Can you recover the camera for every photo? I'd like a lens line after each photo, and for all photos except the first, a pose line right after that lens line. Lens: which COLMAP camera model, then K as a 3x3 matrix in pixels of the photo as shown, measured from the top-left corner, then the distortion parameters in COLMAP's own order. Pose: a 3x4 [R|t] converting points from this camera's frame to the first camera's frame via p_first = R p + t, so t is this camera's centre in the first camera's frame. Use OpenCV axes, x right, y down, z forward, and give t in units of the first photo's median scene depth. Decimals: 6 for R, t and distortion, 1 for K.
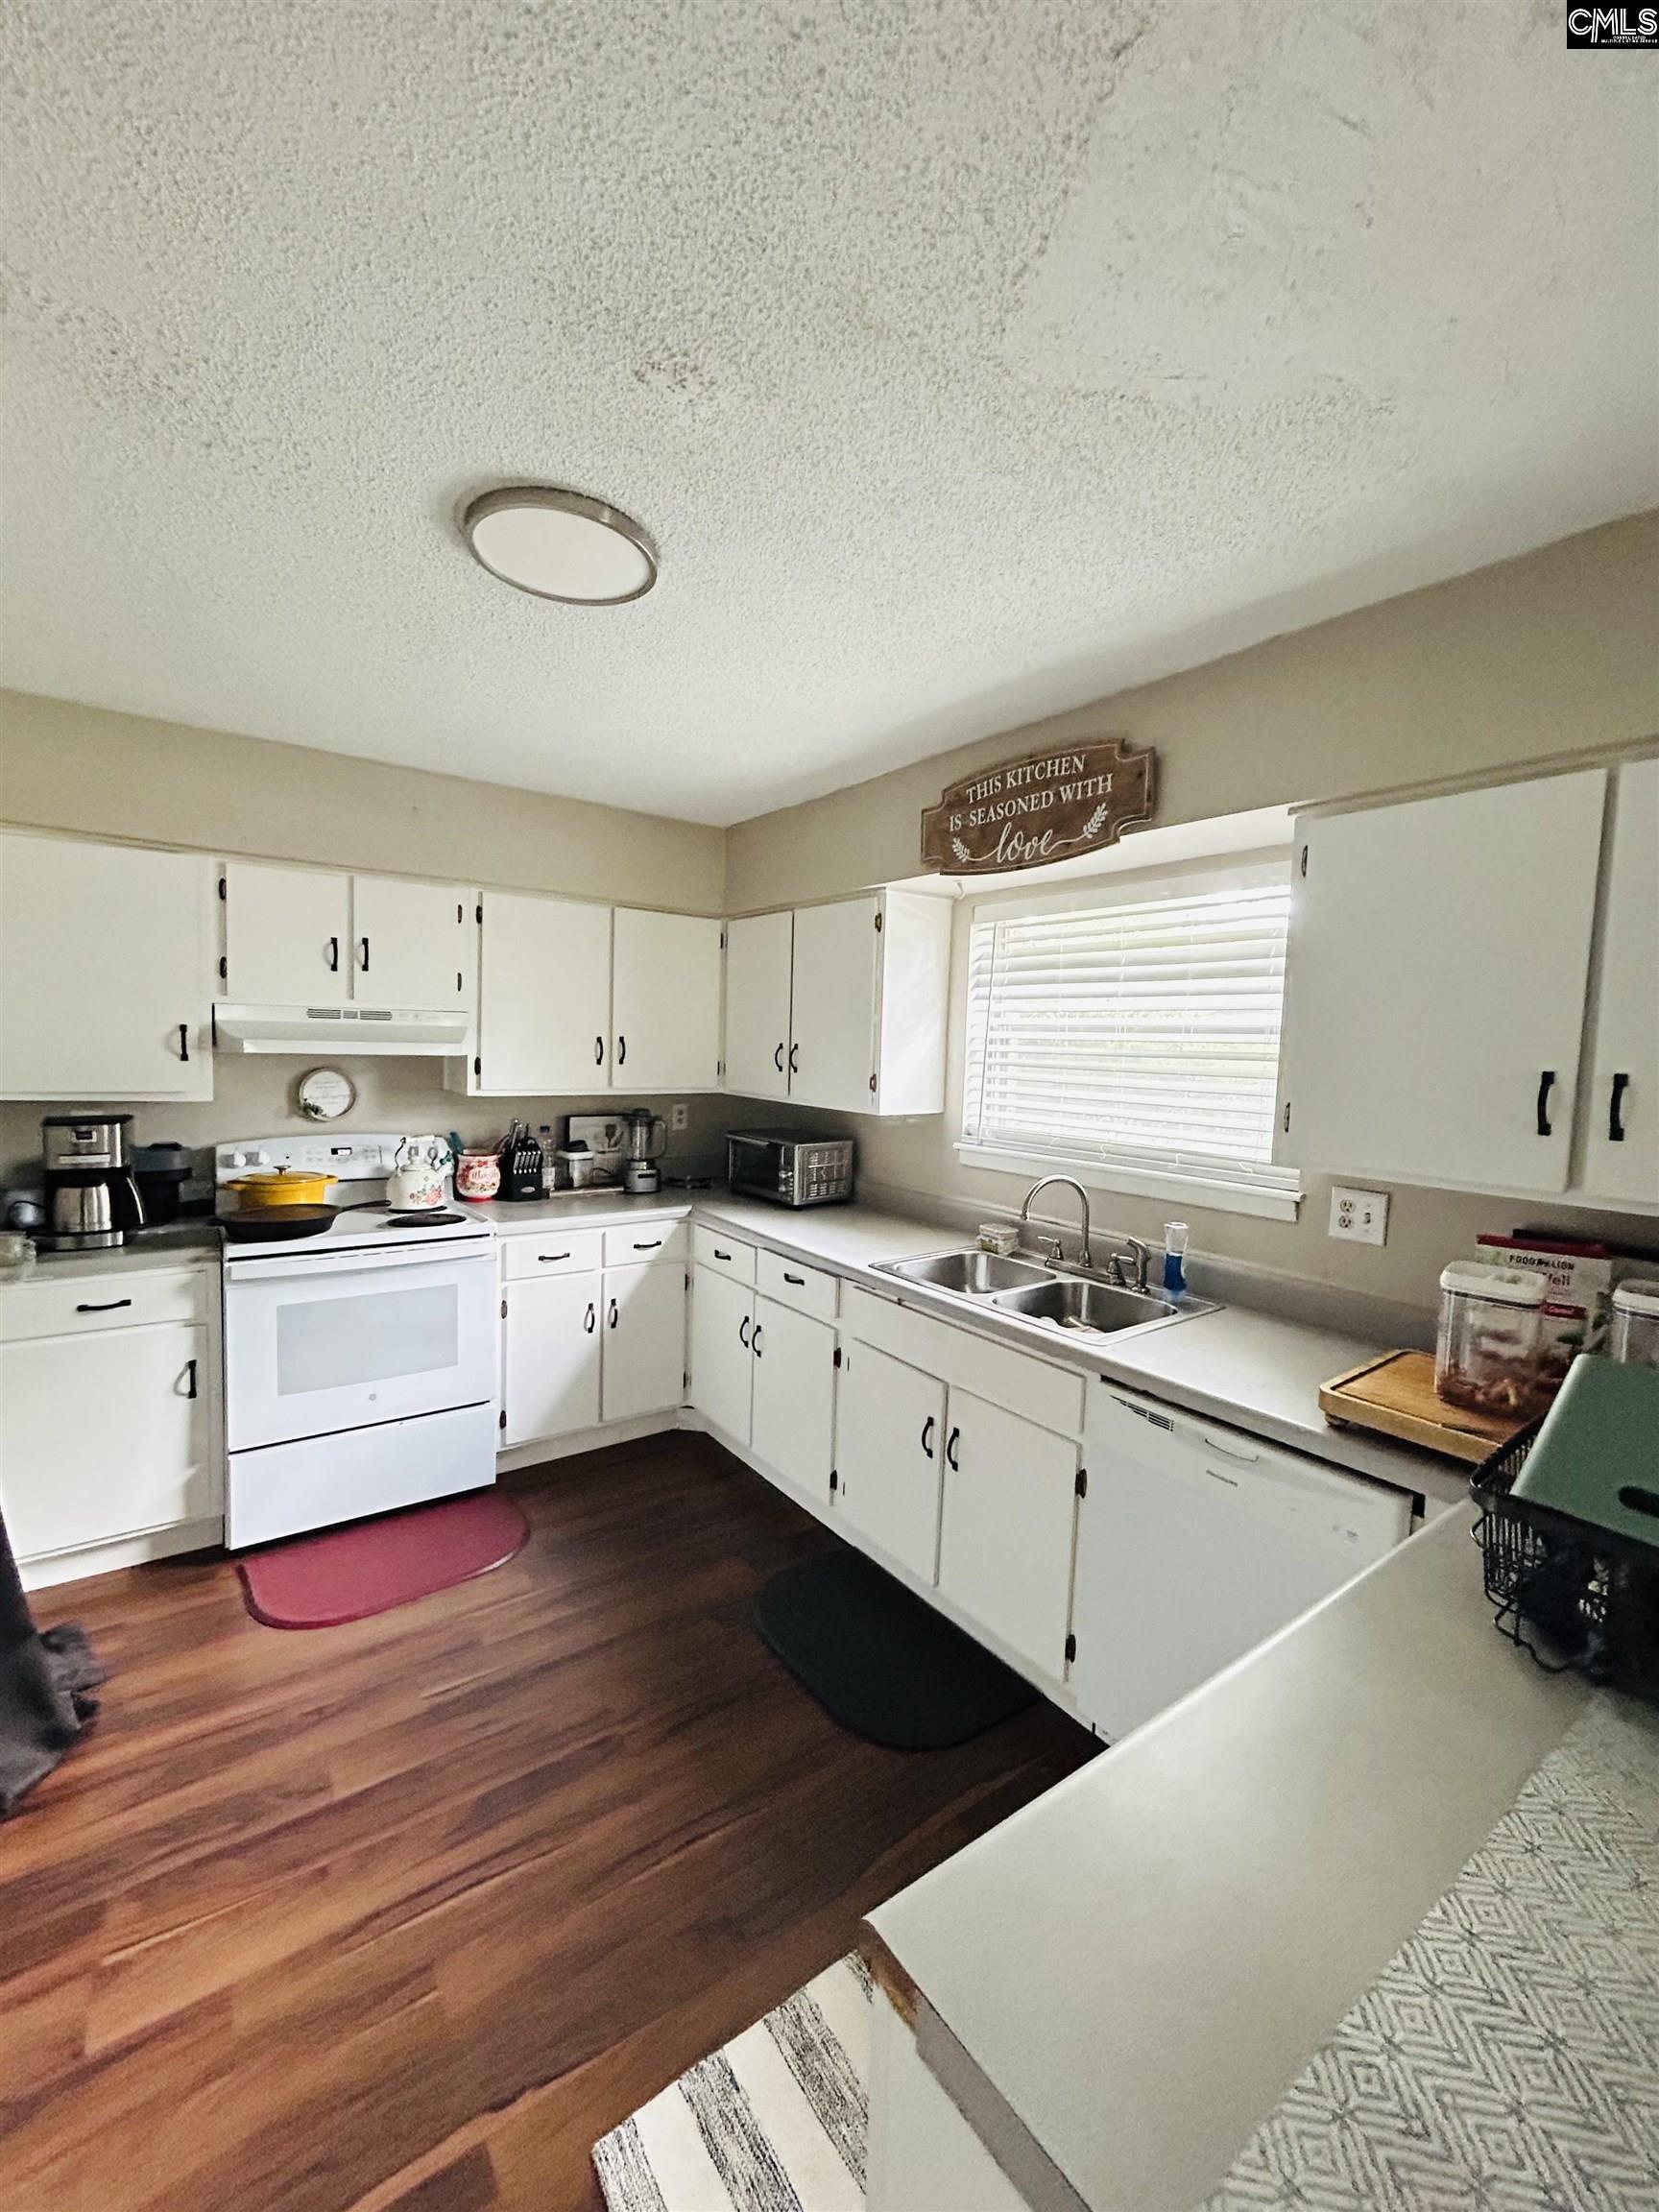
lens RADIAL K [[889.4, 0, 822.7], [0, 889.4, 1105.3], [0, 0, 1]] dist [-0.002086, 0.001485]
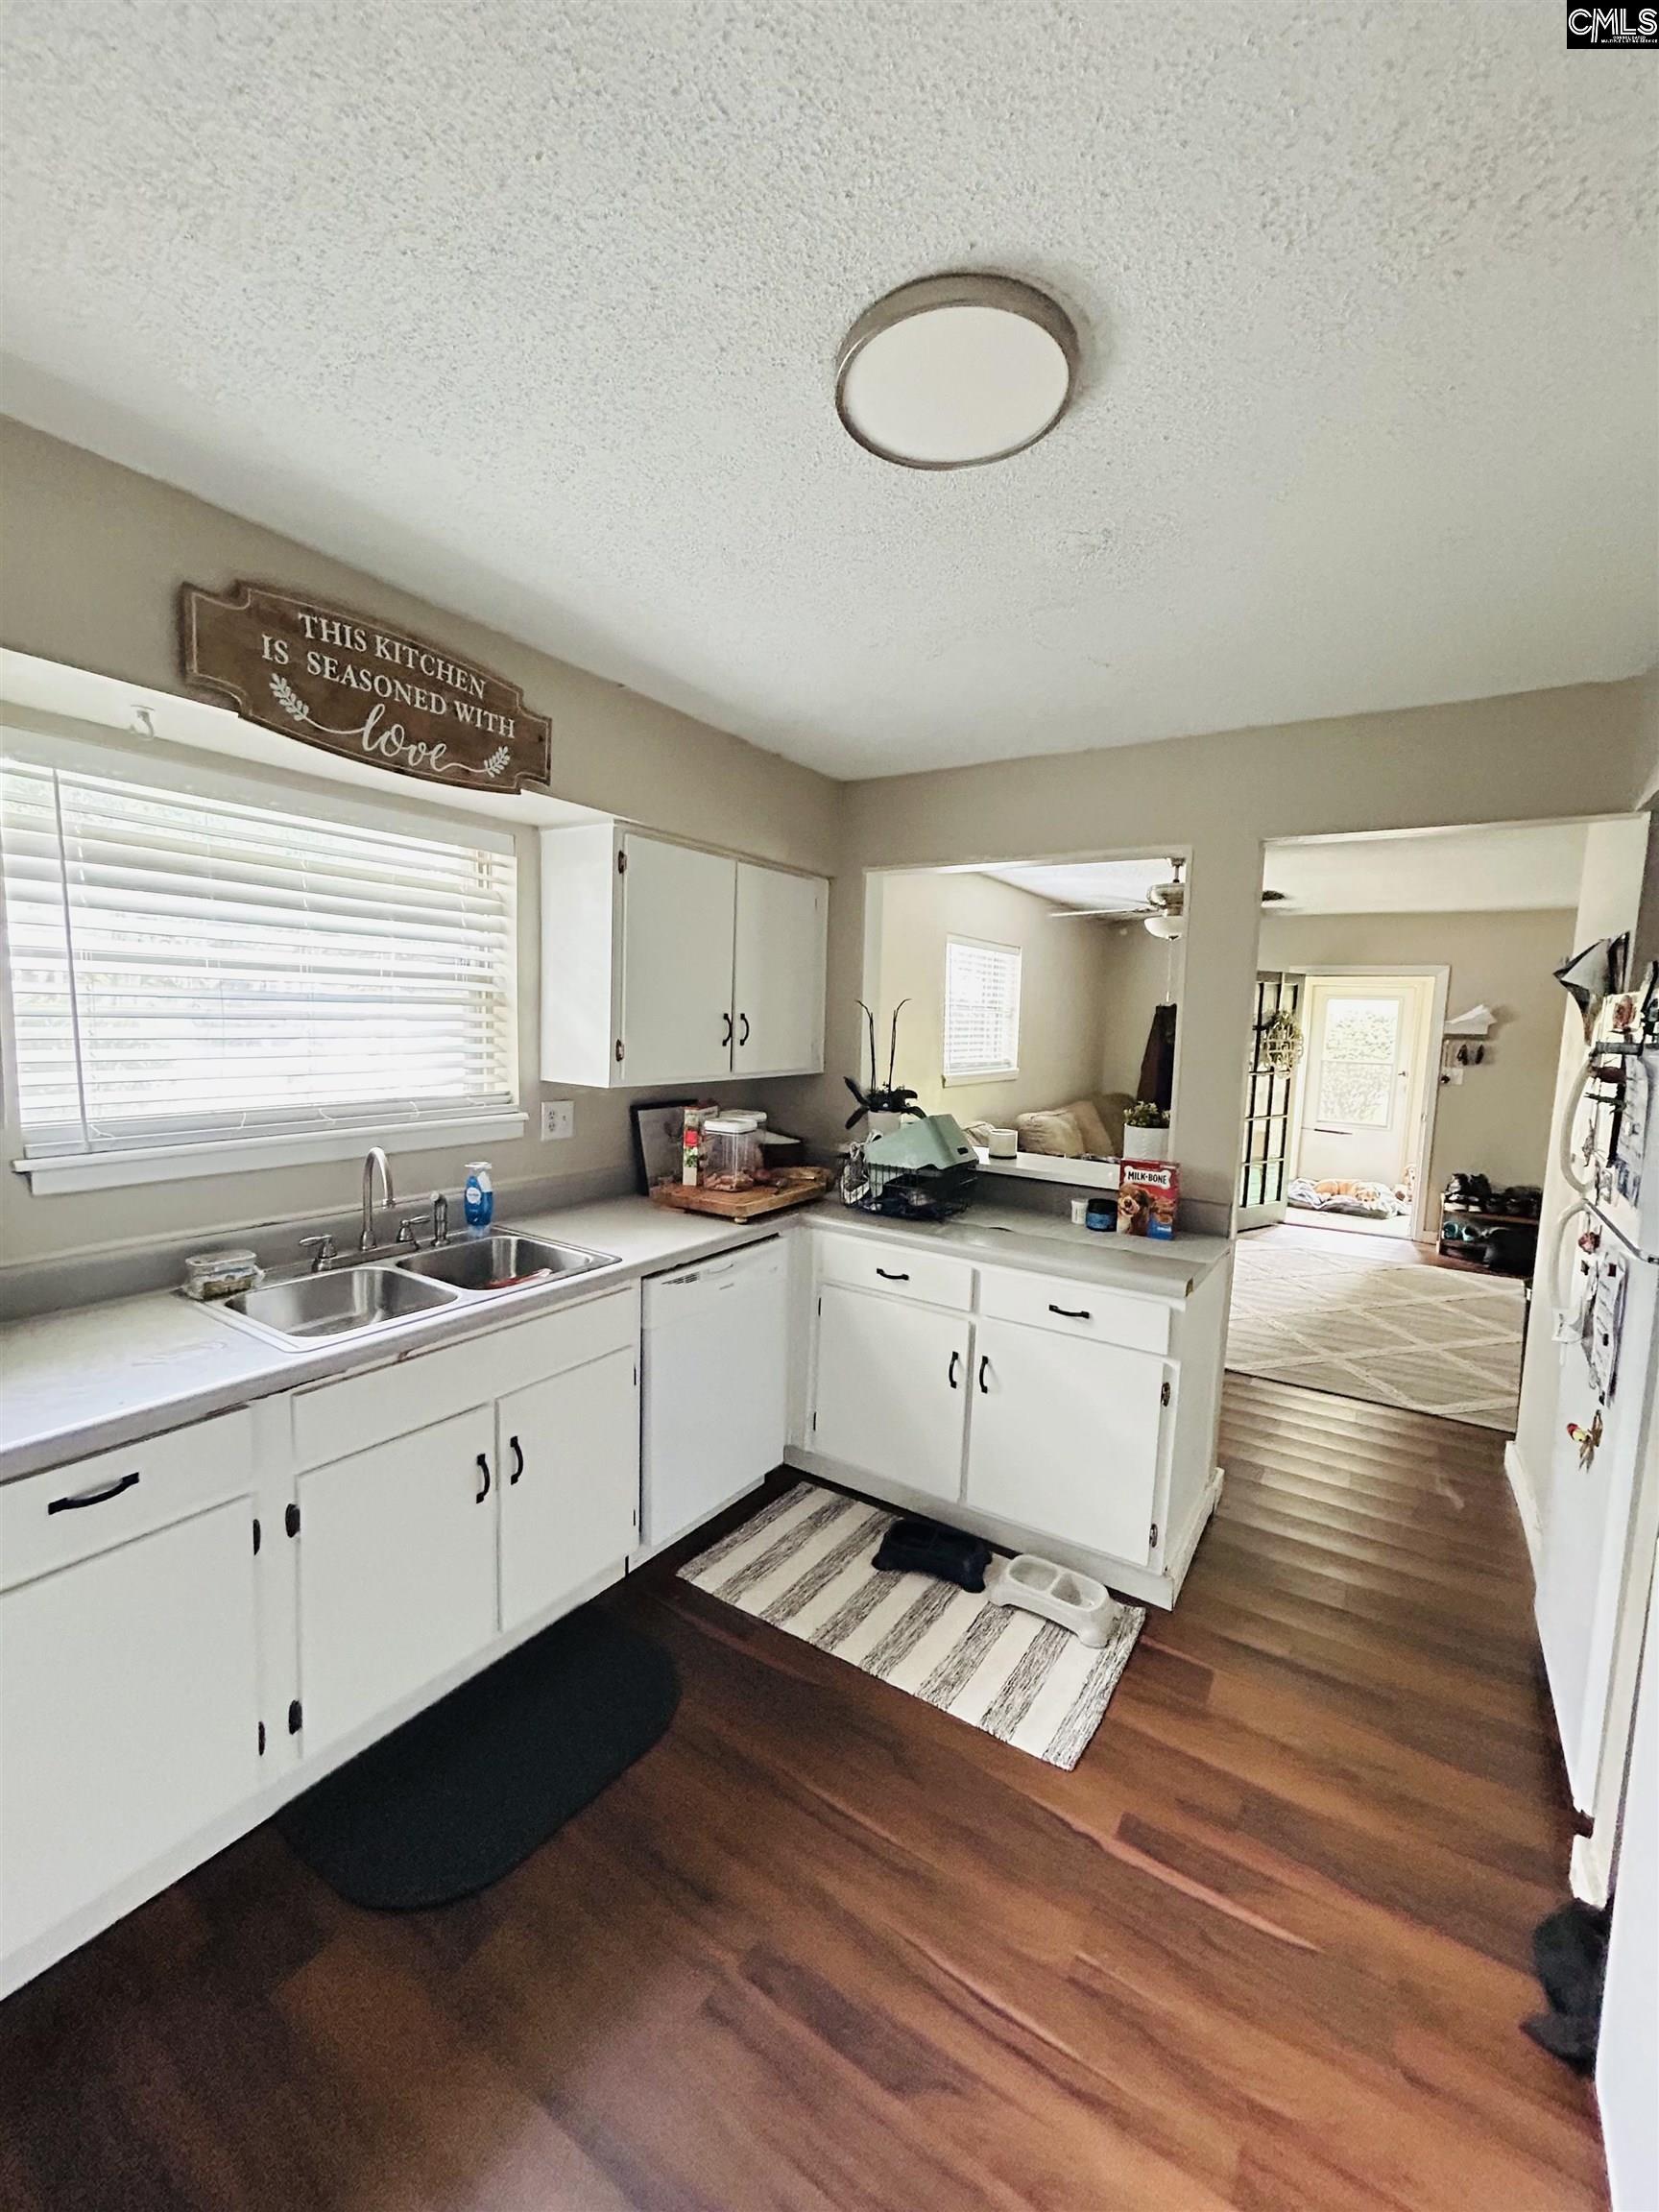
lens RADIAL K [[889.4, 0, 830.3], [0, 889.4, 1104.3], [0, 0, 1]] dist [-0.002086, 0.001485]
pose [[-0.354002, -0.140910, 0.924569, -0.736158], [0.018760, 0.987316, 0.157656, -0.096929], [-0.935056, 0.073155, -0.346868, 0.995872]]
